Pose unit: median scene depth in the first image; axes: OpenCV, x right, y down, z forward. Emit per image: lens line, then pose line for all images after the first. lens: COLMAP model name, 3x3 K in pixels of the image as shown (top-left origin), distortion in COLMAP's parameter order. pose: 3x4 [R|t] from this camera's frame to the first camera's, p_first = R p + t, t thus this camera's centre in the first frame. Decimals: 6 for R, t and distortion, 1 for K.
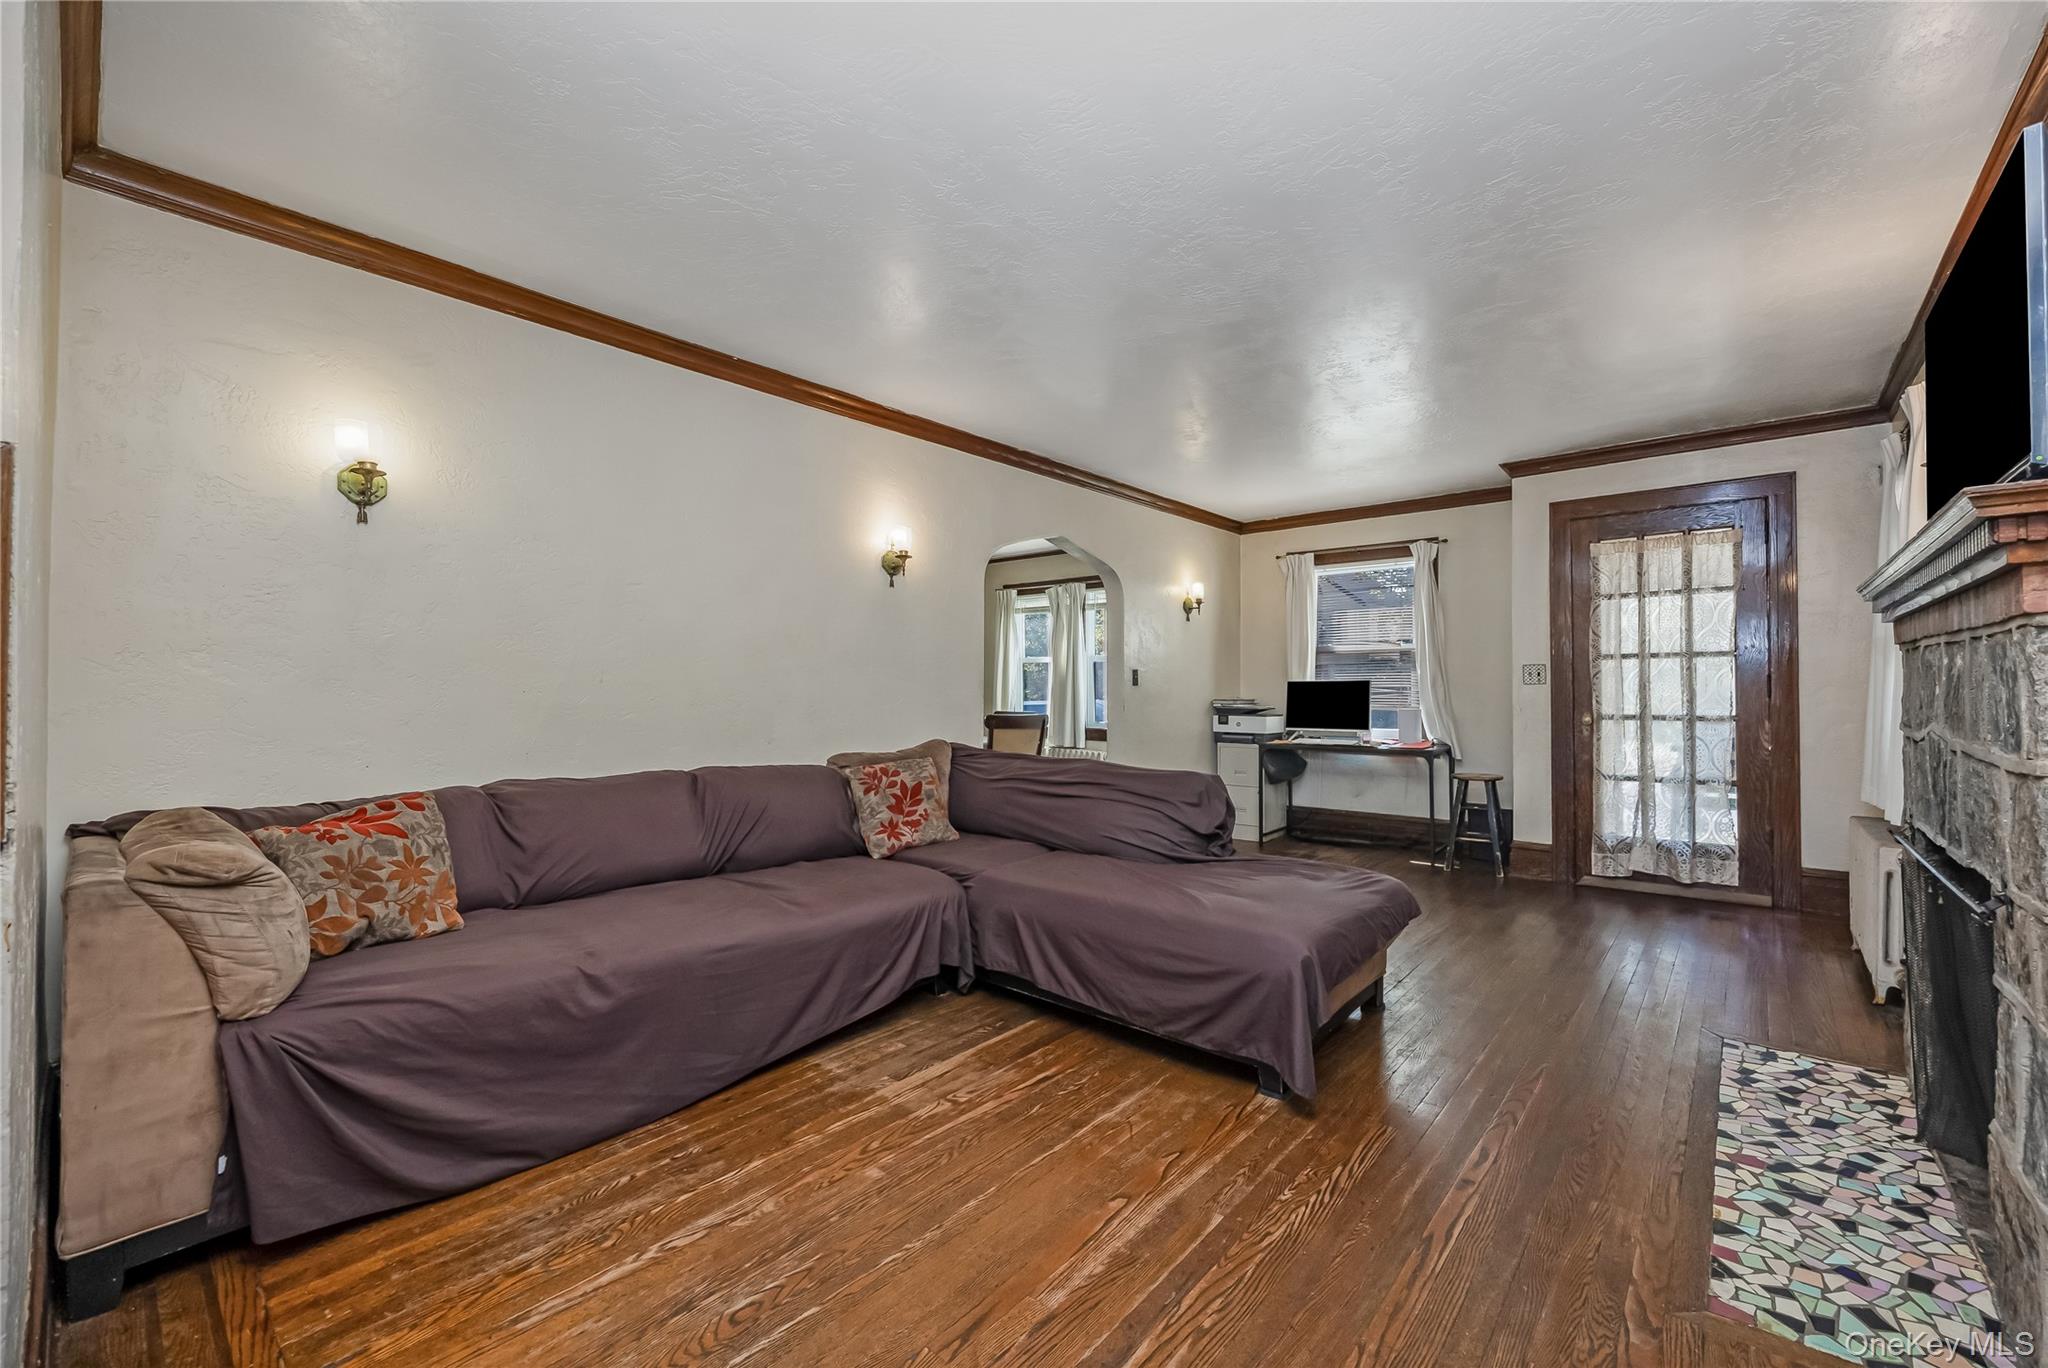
lens RADIAL K [[832.7, 0, 1025.1], [0, 832.7, 685.2], [0, 0, 1]] dist [0.015550, 0.000170]
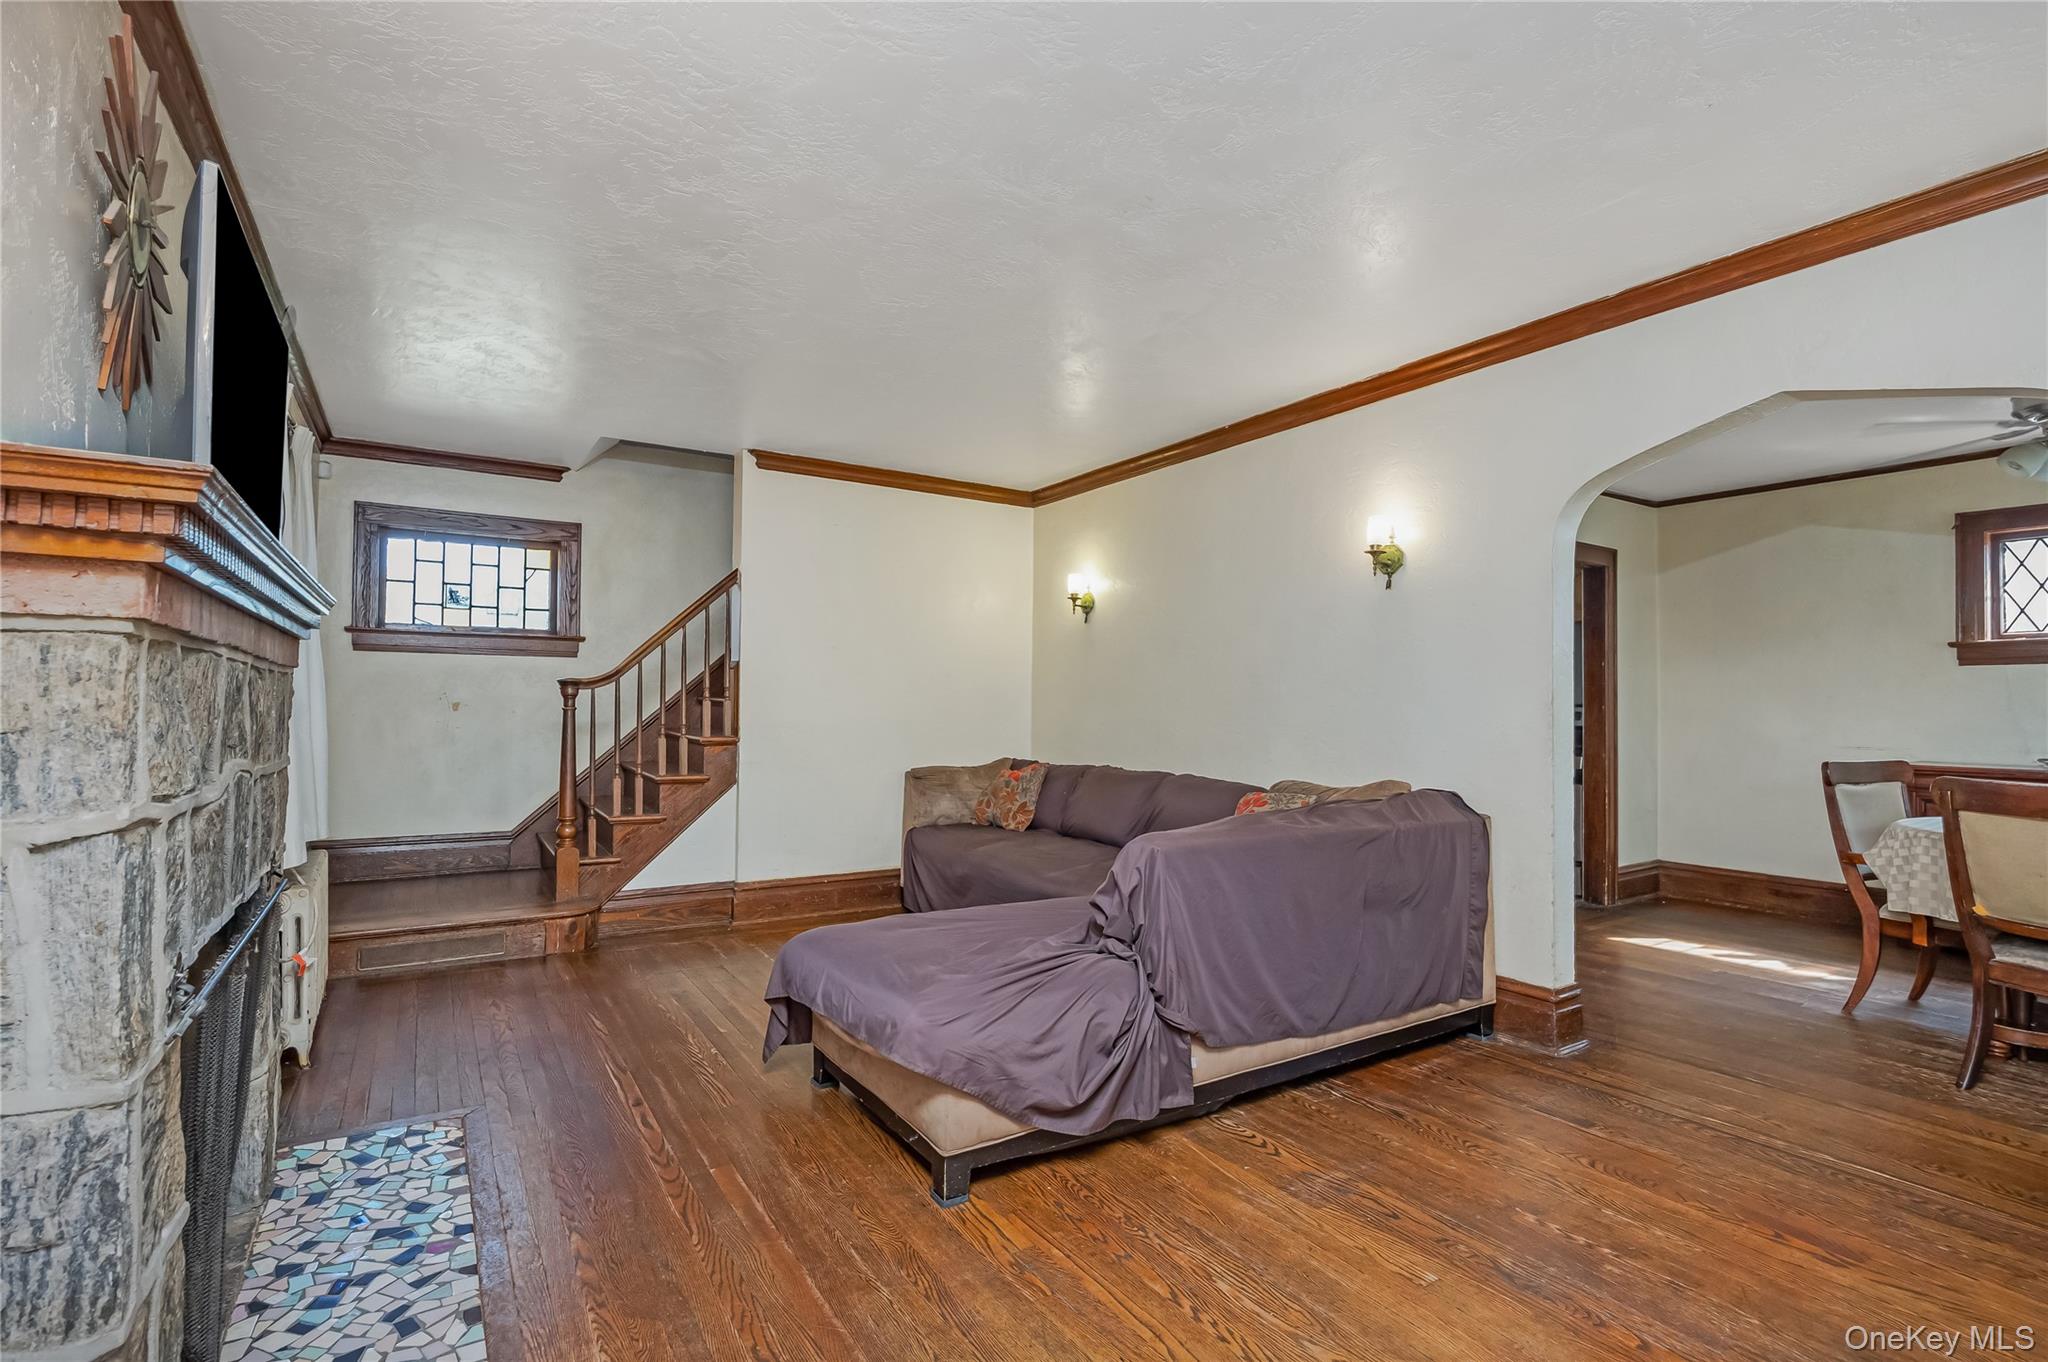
lens RADIAL K [[945.5, 0, 1025.3], [0, 945.5, 681.8], [0, 0, 1]] dist [-0.003810, 0.000115]
pose [[-0.289317, -0.030490, -0.956748, 1.744544], [-0.011049, 0.999532, -0.028513, 0.002785], [0.957170, 0.002322, -0.289519, 1.987676]]
